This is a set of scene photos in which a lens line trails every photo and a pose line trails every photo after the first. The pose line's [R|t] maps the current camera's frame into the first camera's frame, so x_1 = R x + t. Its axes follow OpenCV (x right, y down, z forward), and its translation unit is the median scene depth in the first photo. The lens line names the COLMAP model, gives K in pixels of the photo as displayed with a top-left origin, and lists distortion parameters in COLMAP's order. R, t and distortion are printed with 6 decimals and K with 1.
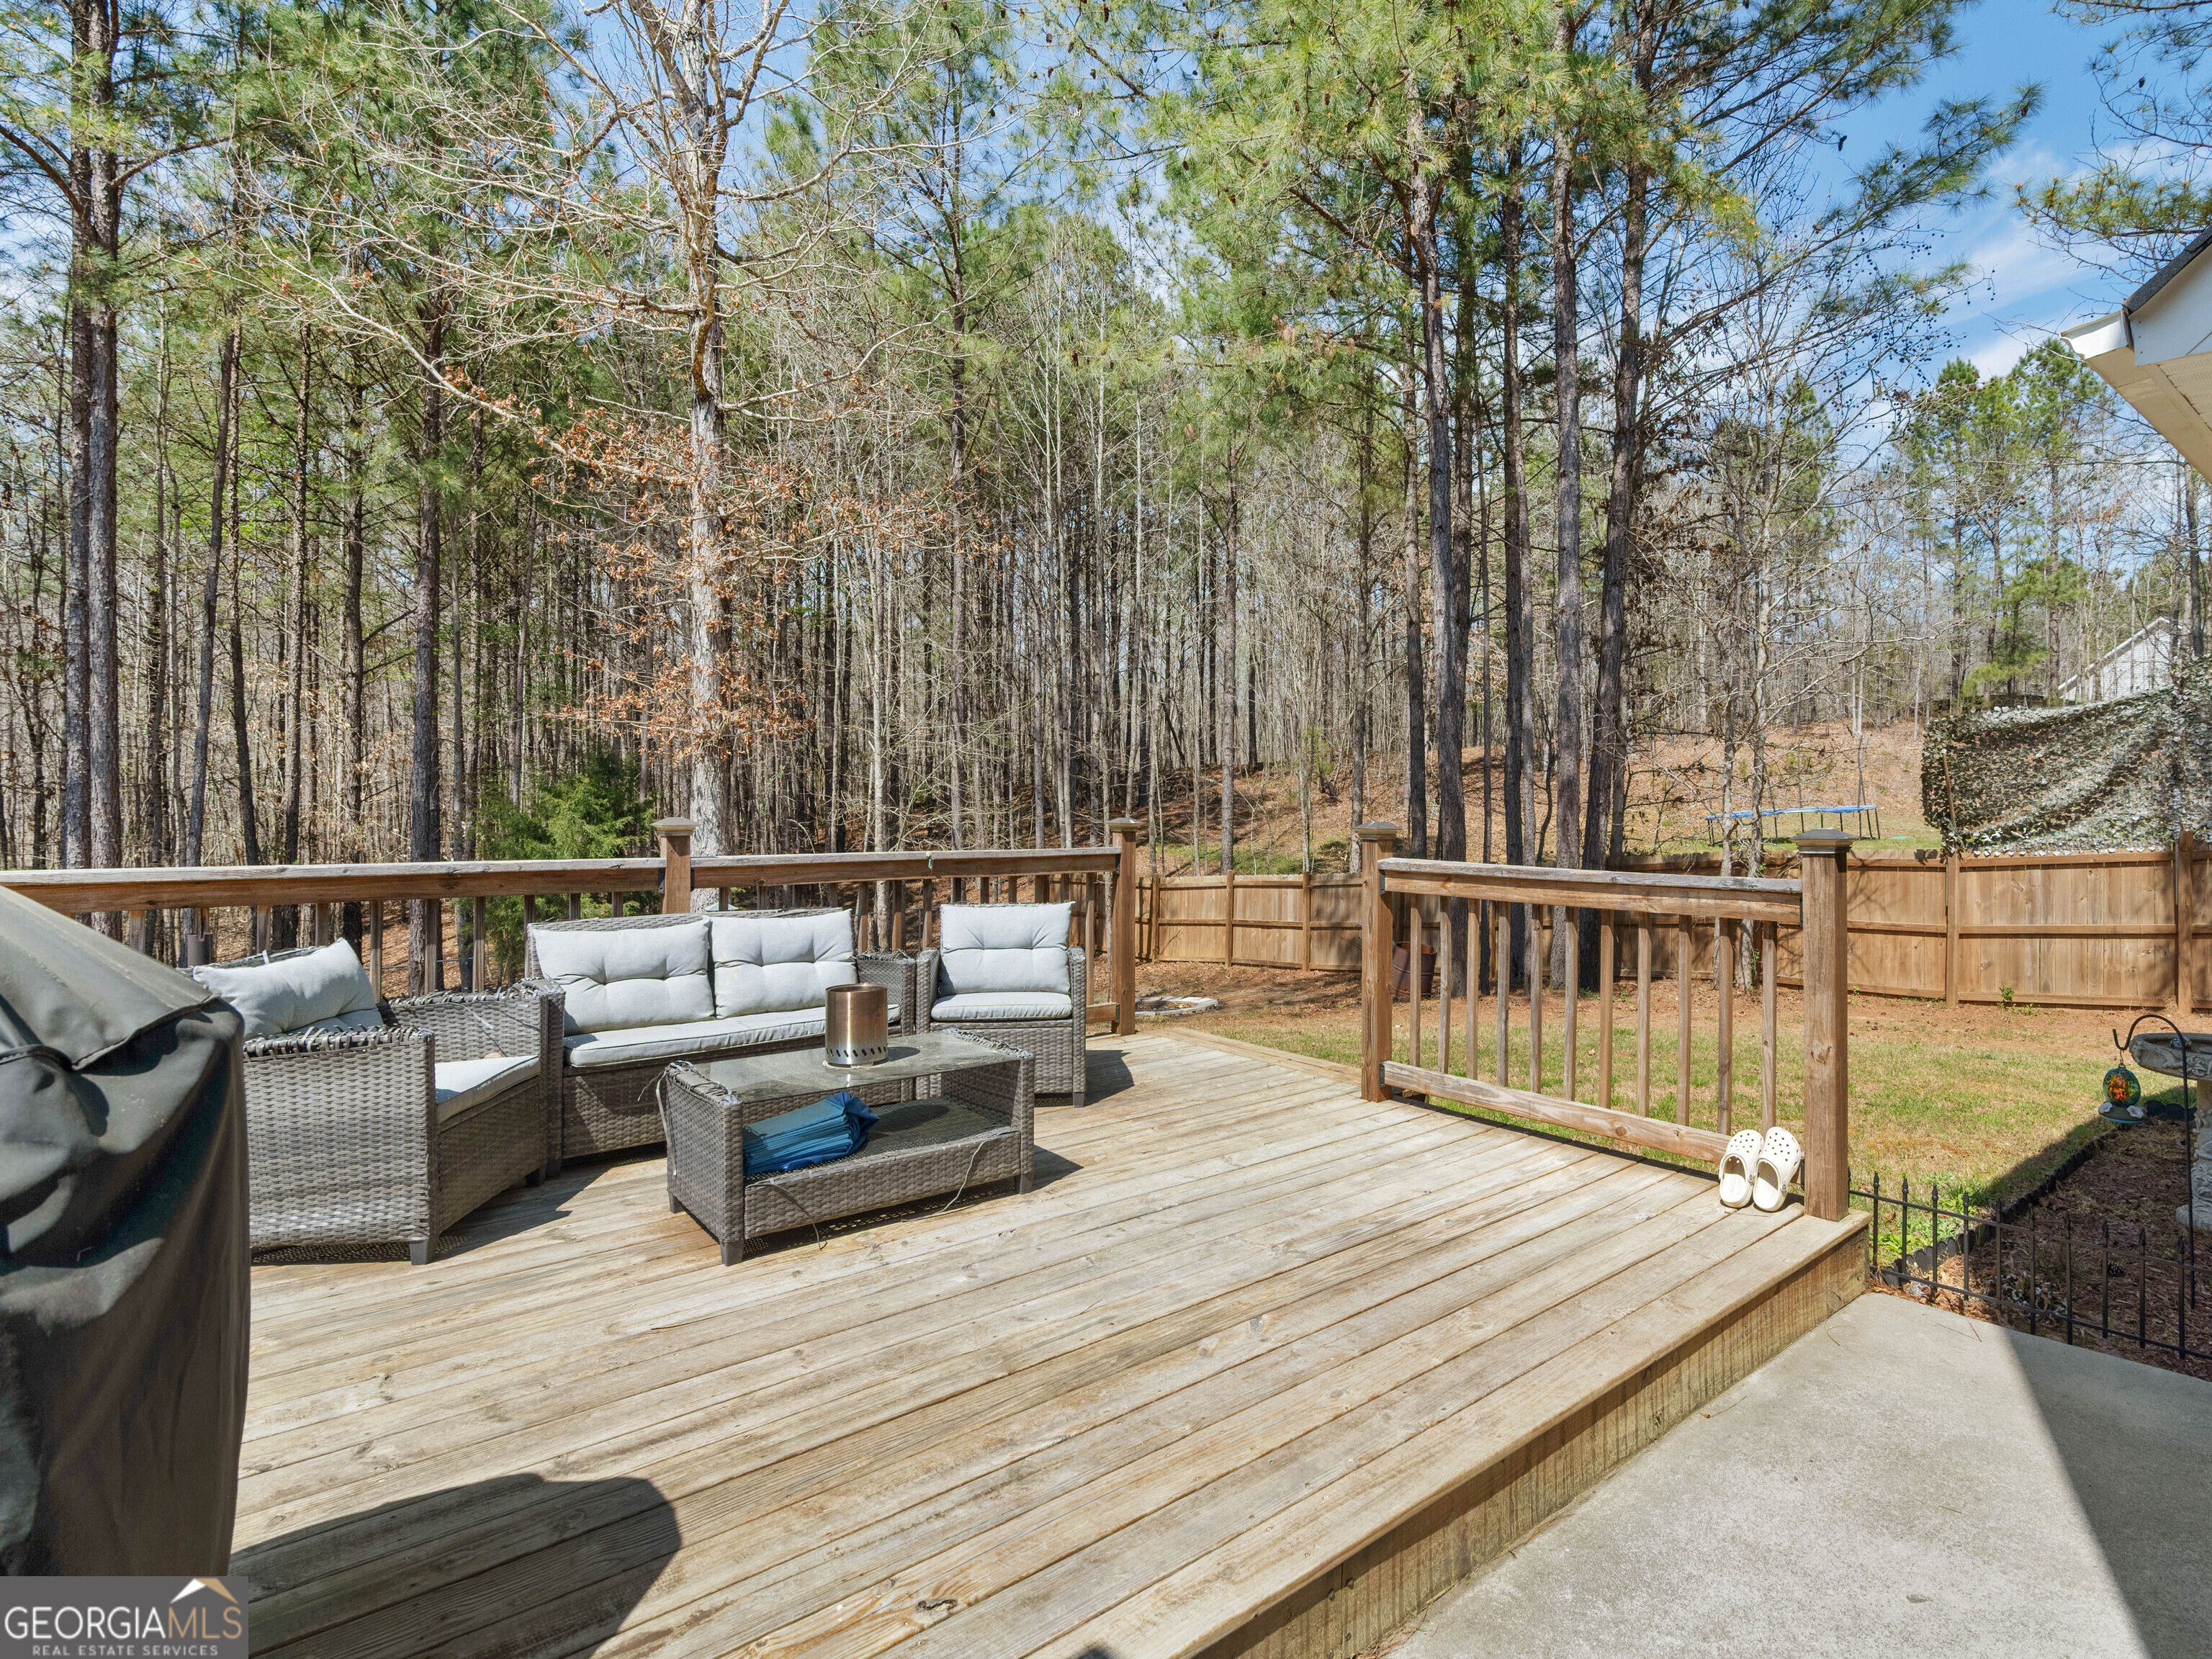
lens RADIAL K [[1137.1, 0, 1178.9], [0, 1137.1, 790.5], [0, 0, 1]] dist [0.000357, -0.001714]
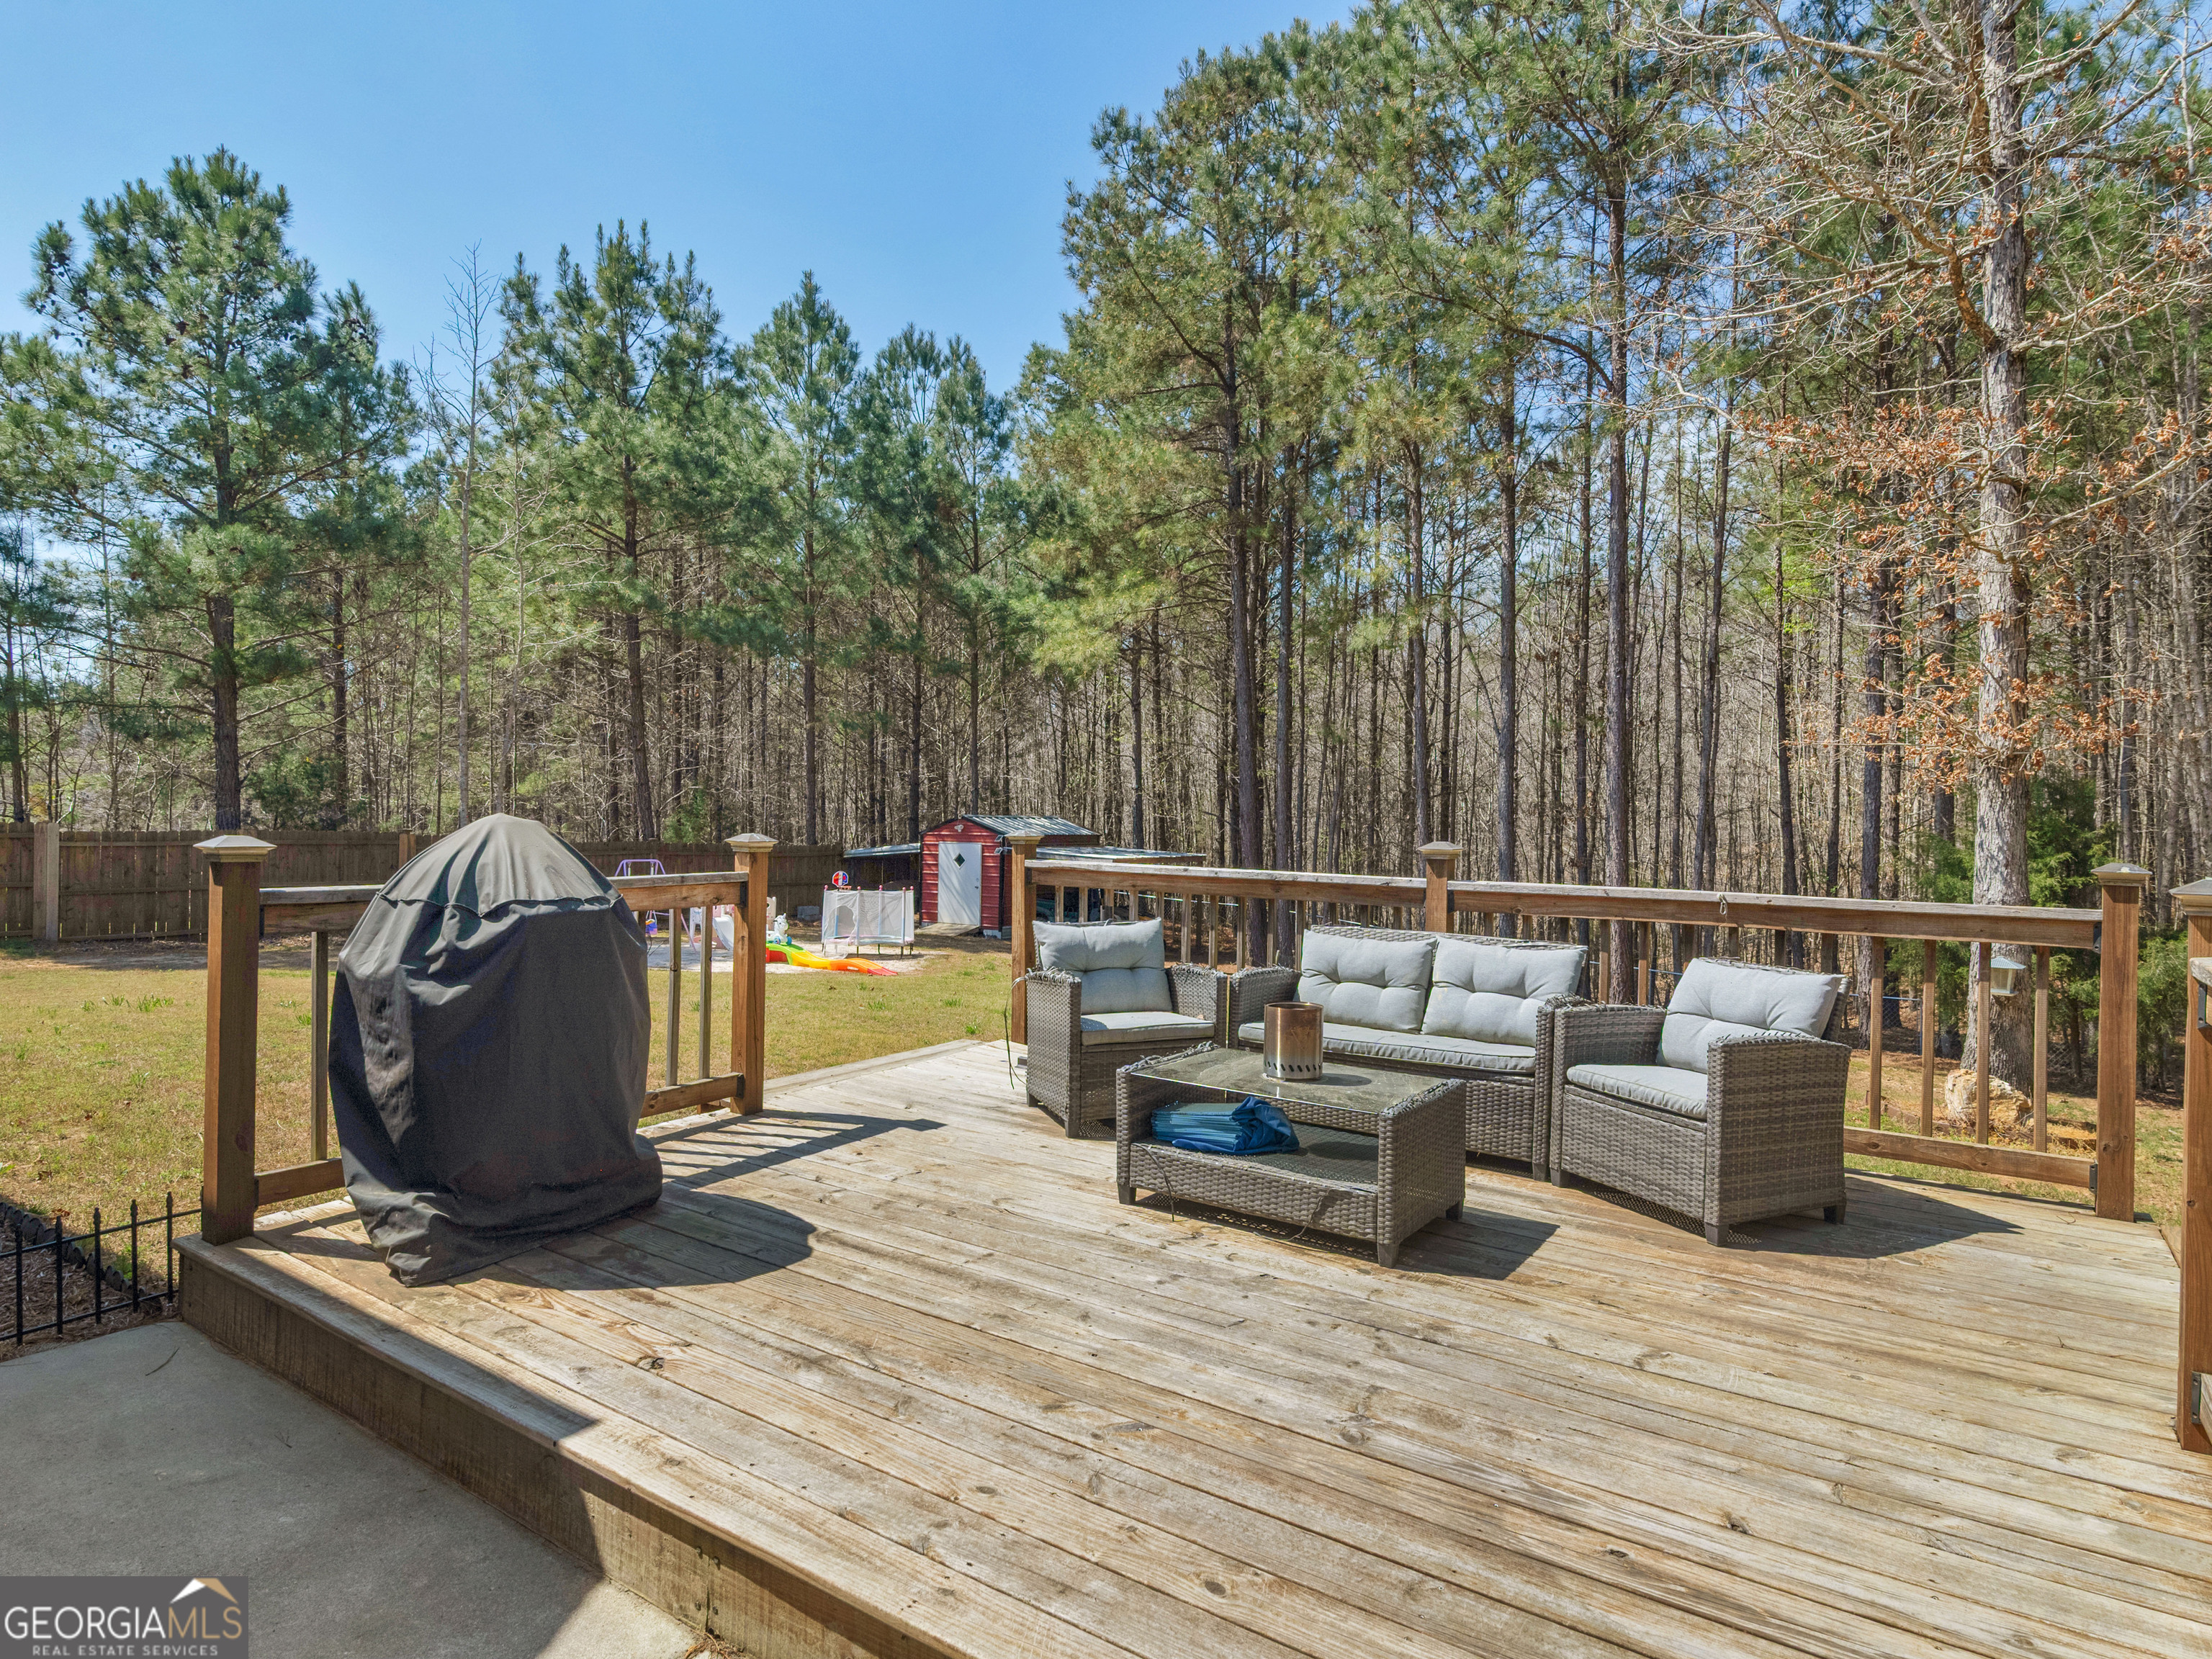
lens RADIAL K [[1137.1, 0, 1104.3], [0, 1137.1, 829.8], [0, 0, 1]] dist [0.000357, -0.001714]
pose [[0.300709, 0.009160, -0.953672, 0.586125], [-0.004139, 0.999957, 0.008299, 0.007447], [0.953707, 0.001452, 0.300734, 0.482080]]
